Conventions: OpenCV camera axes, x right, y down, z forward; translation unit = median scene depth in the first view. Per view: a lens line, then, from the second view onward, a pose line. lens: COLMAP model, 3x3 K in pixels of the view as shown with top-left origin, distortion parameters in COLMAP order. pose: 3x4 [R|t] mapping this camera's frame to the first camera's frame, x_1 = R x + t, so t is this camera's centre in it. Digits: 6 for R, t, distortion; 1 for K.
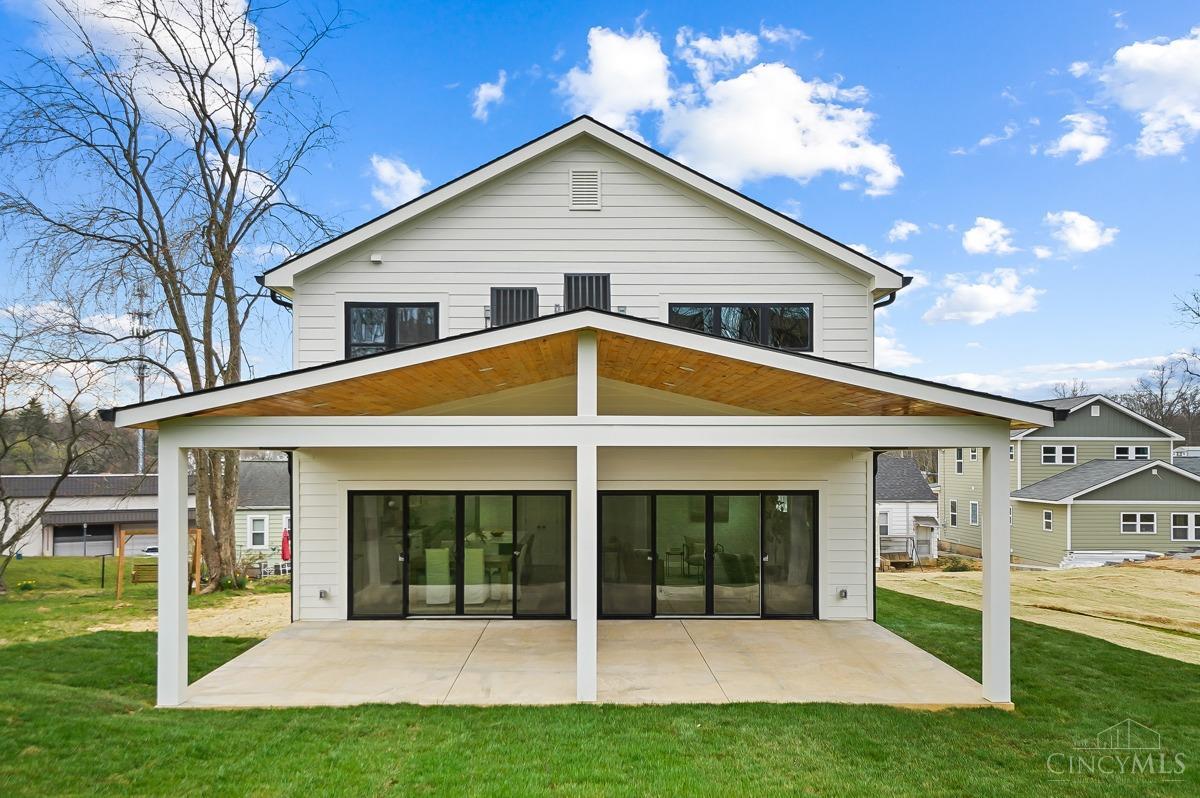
lens RADIAL K [[910.9, 0, 624.4], [0, 910.9, 447.4], [0, 0, 1]] dist [0.039401, -0.000764]
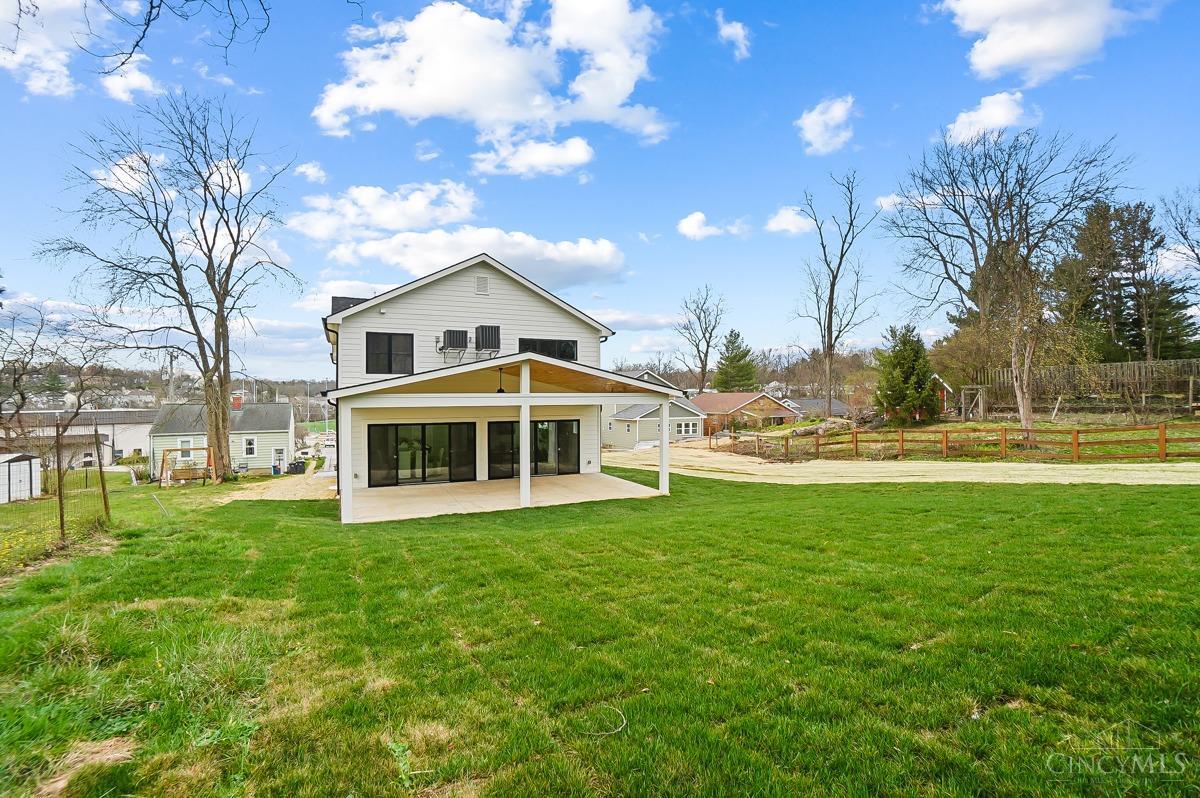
lens RADIAL K [[529.3, 0, 599.2], [0, 529.3, 397.3], [0, 0, 1]] dist [-0.012387, 0.000617]
pose [[0.910364, -0.003634, 0.413792, -0.317485], [-0.003581, 0.999855, 0.016659, -0.034789], [-0.413792, -0.016648, 0.910219, -0.282541]]
